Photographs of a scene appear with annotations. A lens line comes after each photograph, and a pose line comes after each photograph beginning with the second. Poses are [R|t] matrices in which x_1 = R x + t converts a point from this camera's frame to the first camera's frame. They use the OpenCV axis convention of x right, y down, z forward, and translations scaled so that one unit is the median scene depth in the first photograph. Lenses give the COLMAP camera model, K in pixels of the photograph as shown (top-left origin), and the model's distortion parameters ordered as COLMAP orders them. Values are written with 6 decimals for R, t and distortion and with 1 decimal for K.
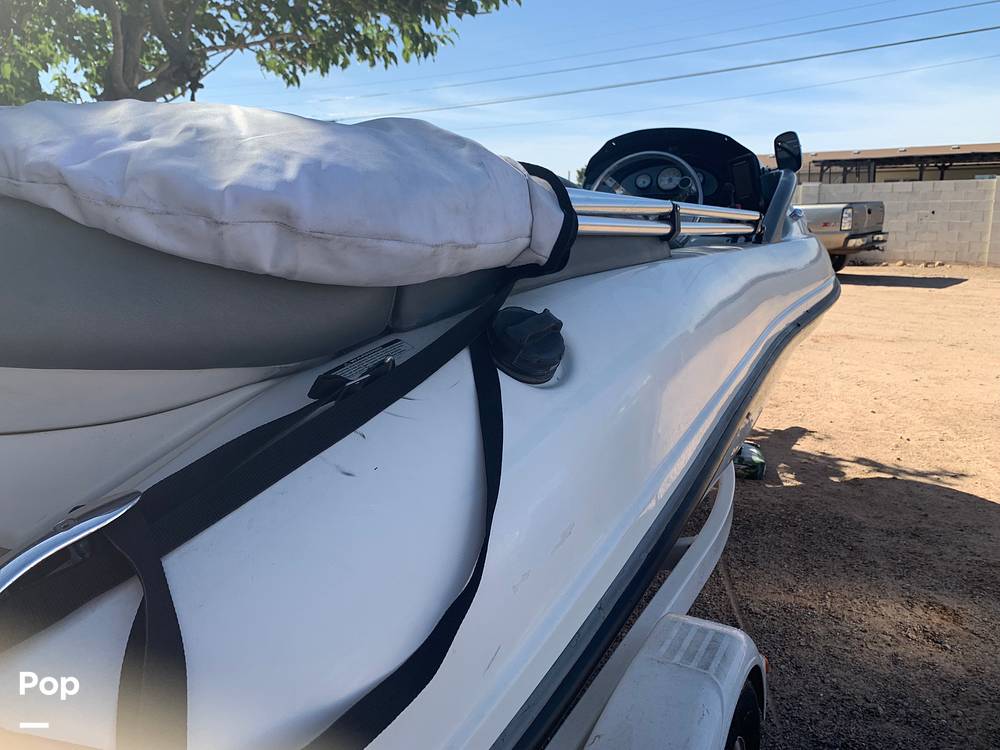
lens RADIAL K [[775.3, 0, 501.8], [0, 775.3, 361.3], [0, 0, 1]] dist [0.047054, -0.081717]
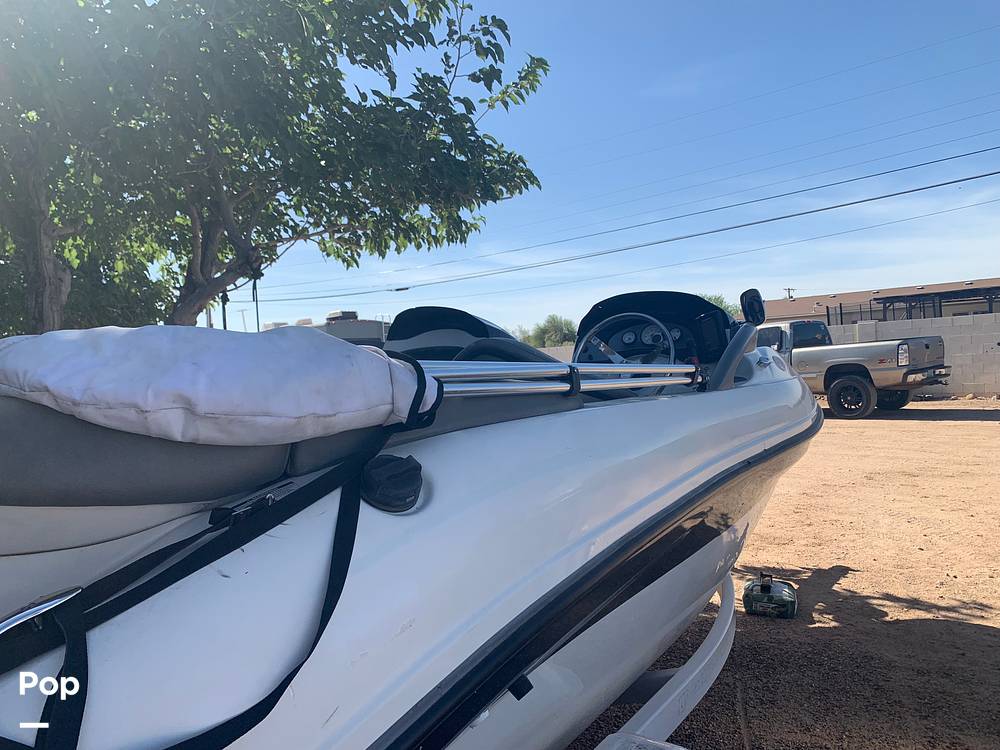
lens RADIAL K [[775.3, 0, 502.7], [0, 775.3, 375.0], [0, 0, 1]] dist [0.010972, -0.006563]
pose [[0.993268, -0.043410, -0.107400, 0.077673], [0.024398, 0.984730, -0.172370, 0.005921], [0.113243, 0.168589, 0.979160, -0.068686]]
